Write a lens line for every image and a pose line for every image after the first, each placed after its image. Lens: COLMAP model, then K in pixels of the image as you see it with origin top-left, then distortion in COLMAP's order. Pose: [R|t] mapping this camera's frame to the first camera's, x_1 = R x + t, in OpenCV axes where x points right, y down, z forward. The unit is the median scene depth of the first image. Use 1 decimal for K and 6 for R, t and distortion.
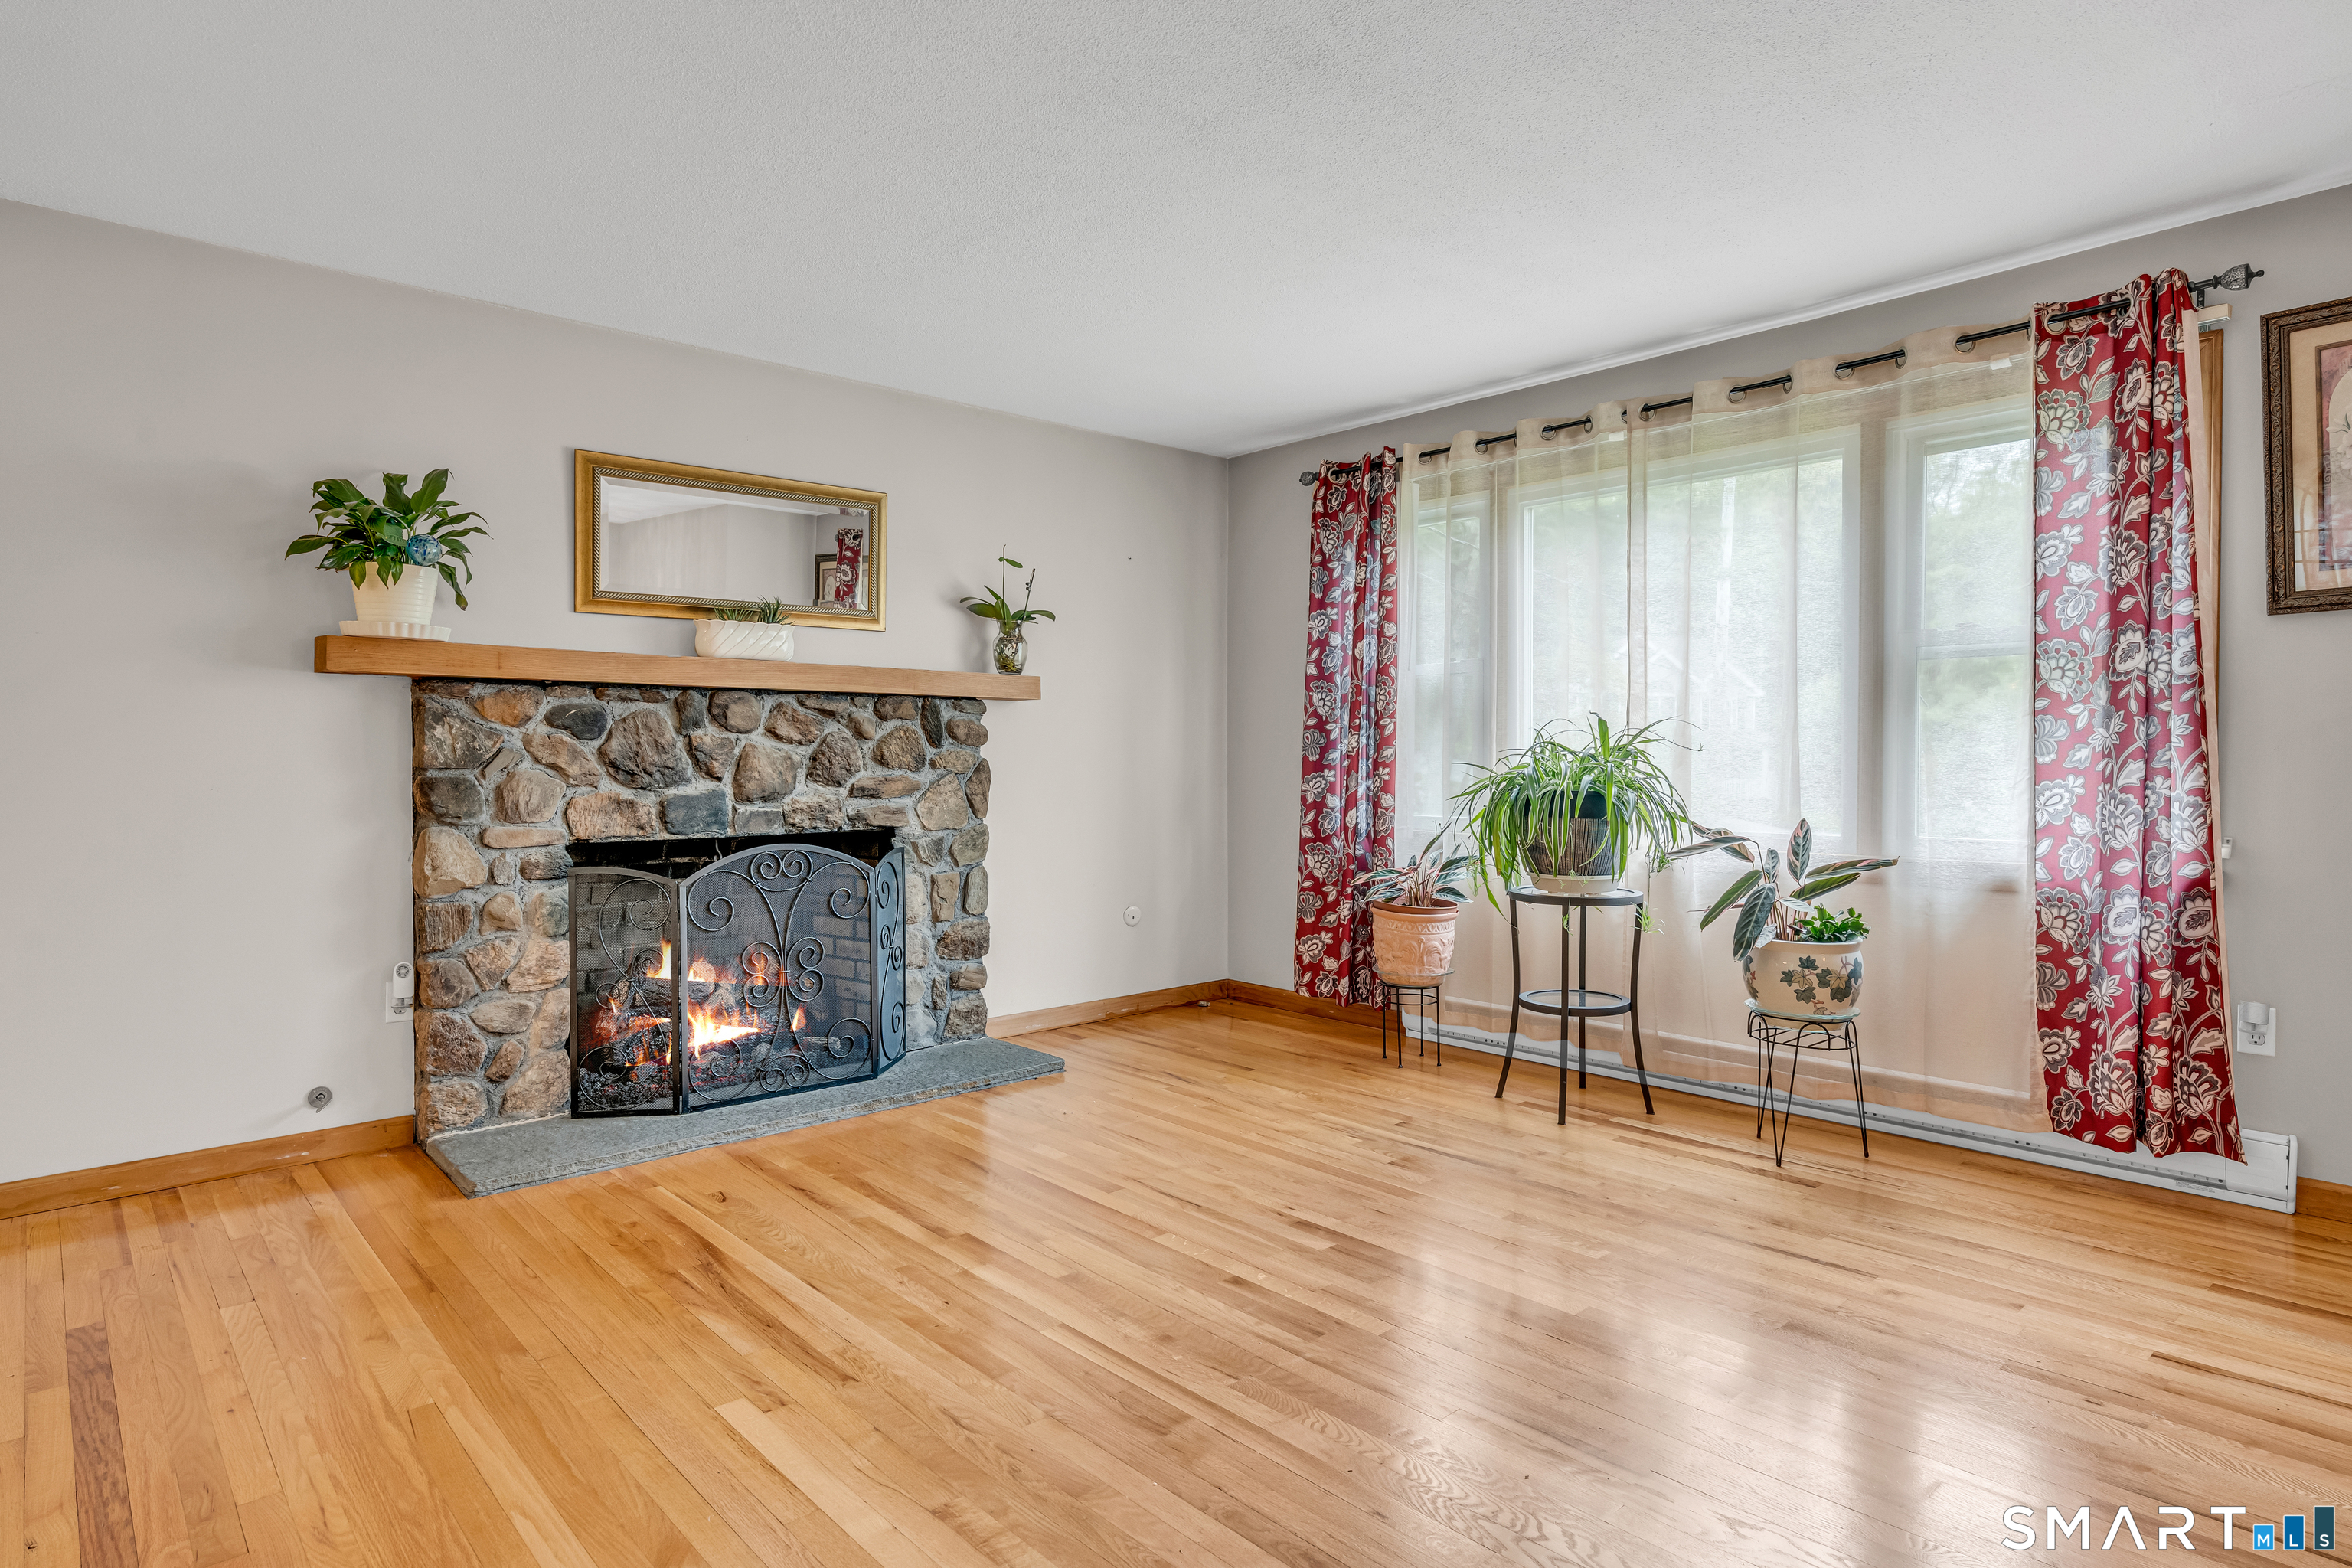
lens RADIAL K [[1296.9, 0, 1165.7], [0, 1296.9, 779.6], [0, 0, 1]] dist [-0.002839, 0.004669]
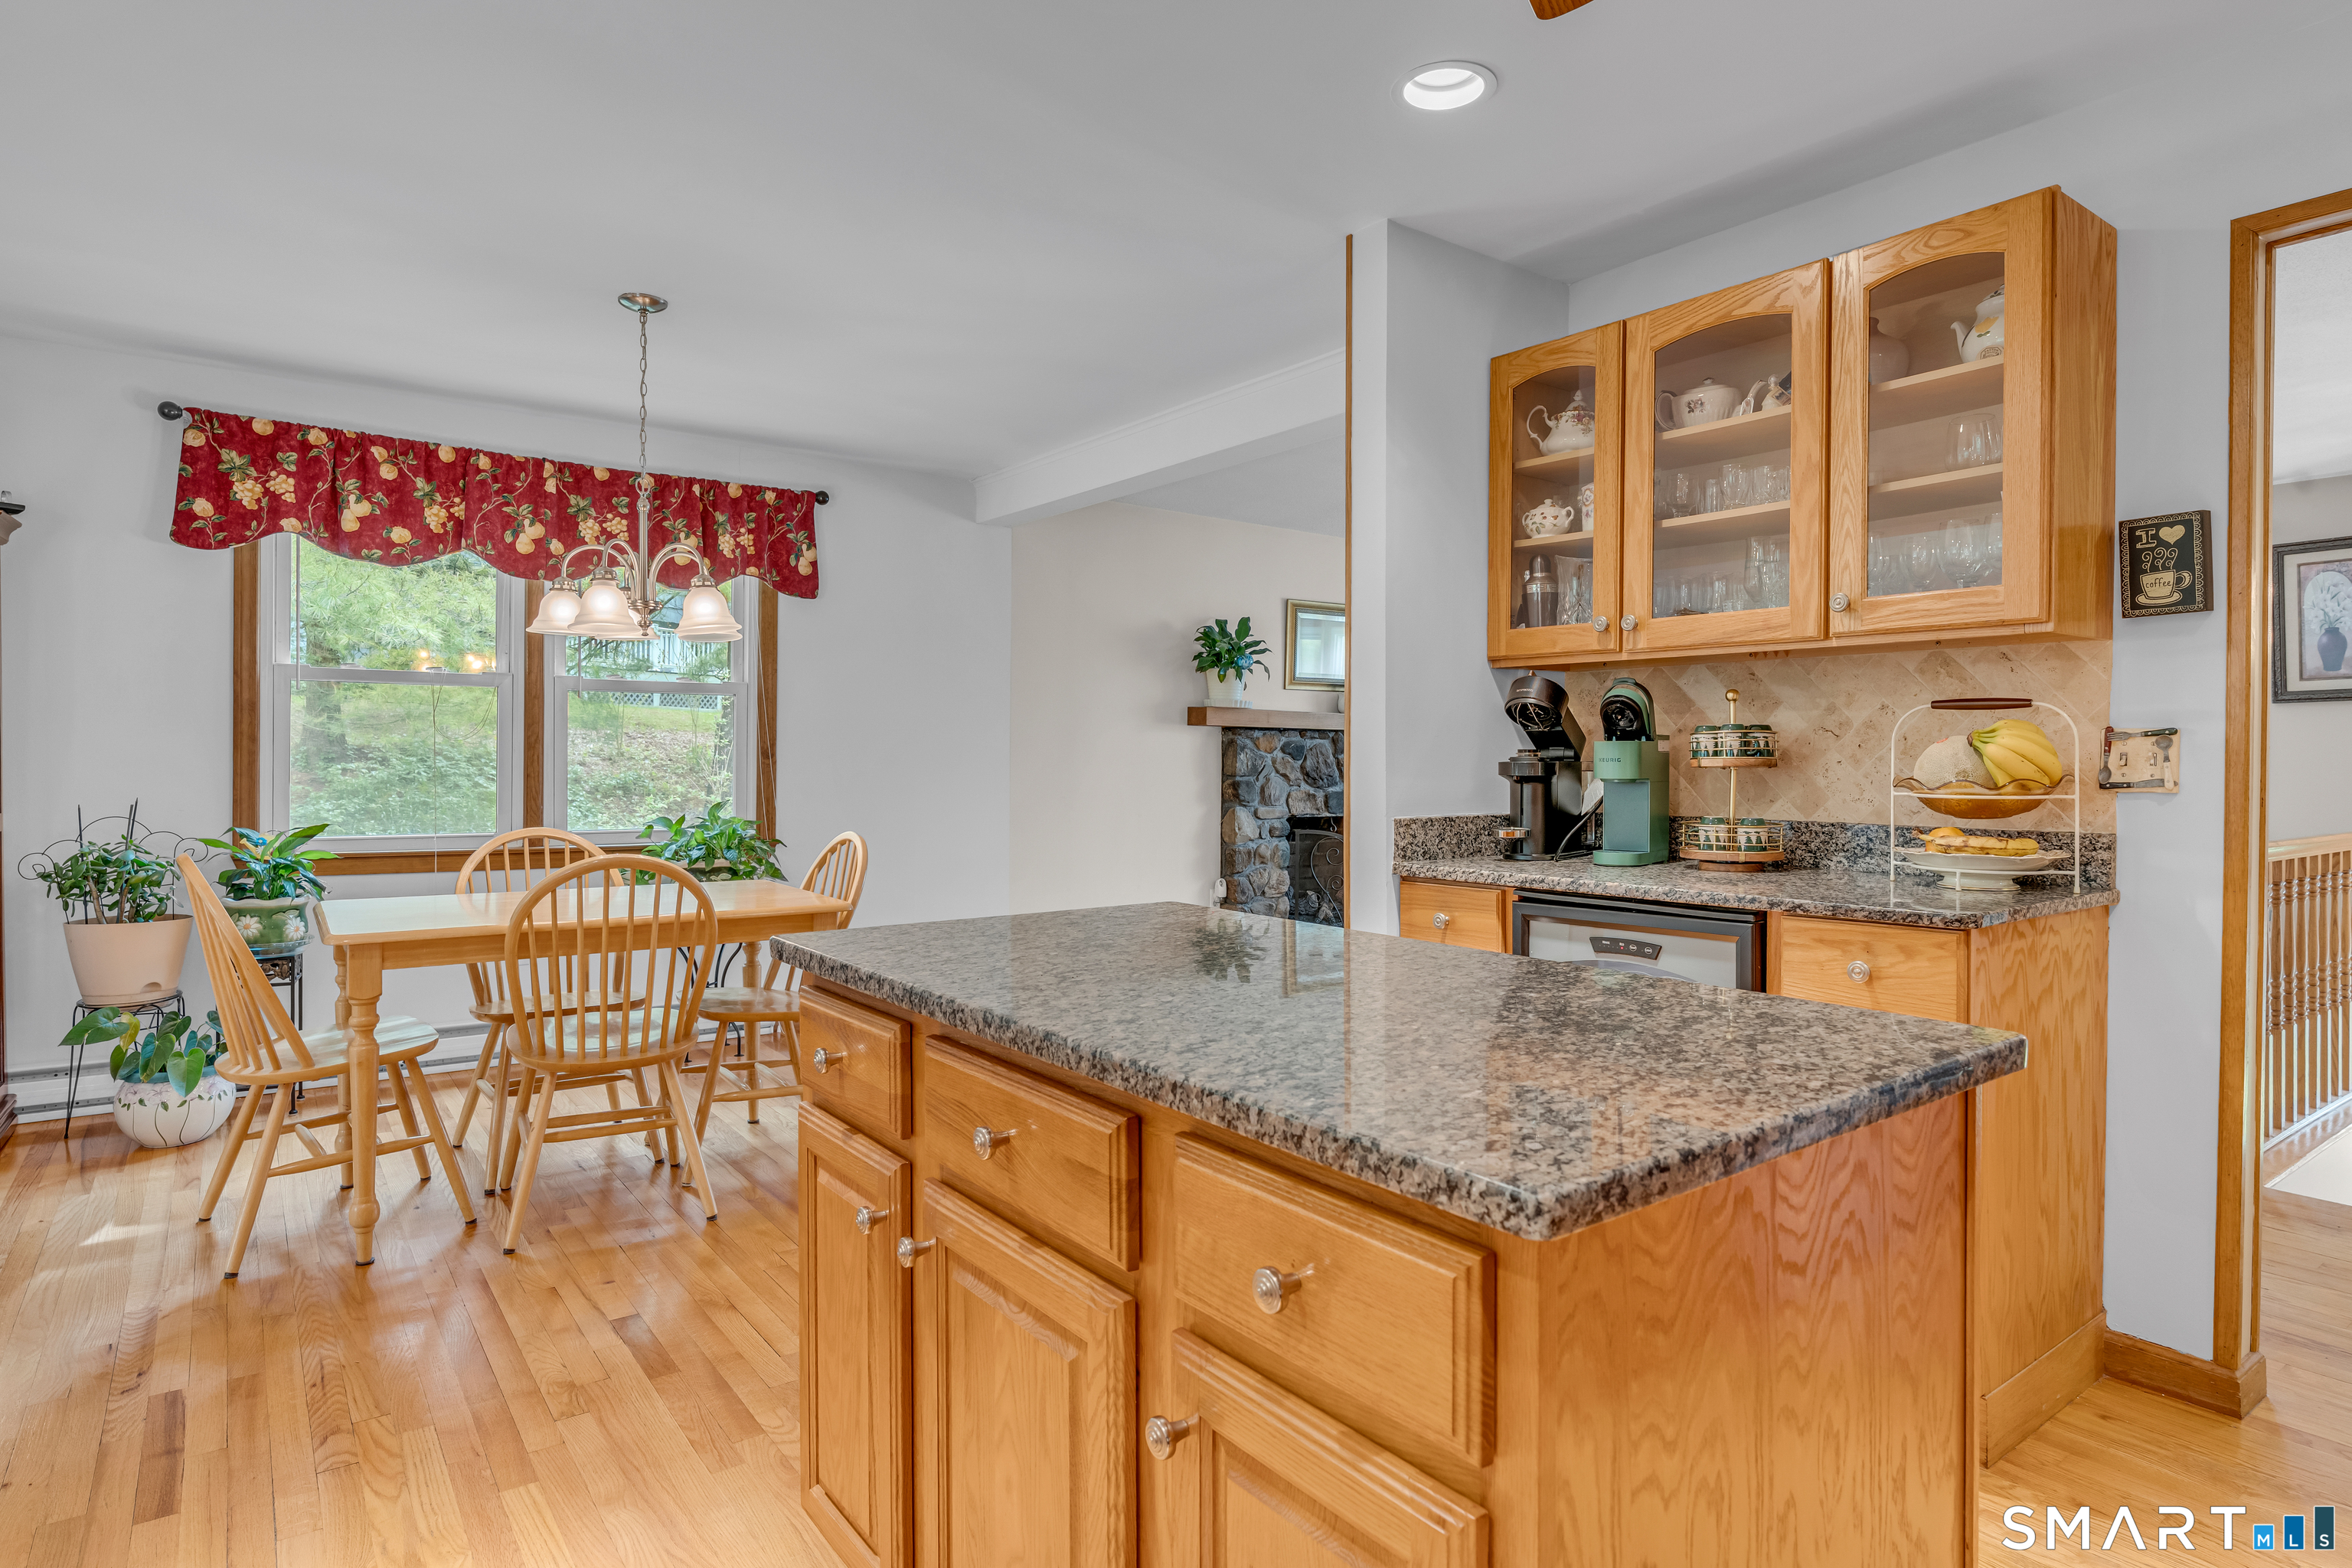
lens RADIAL K [[1296.9, 0, 1166.4], [0, 1296.9, 772.0], [0, 0, 1]] dist [-0.002839, 0.004669]
pose [[0.995317, 0.008770, -0.096263, -0.470993], [-0.009638, 0.999917, -0.008561, 0.002871], [0.096180, 0.009449, 0.995319, -0.855191]]
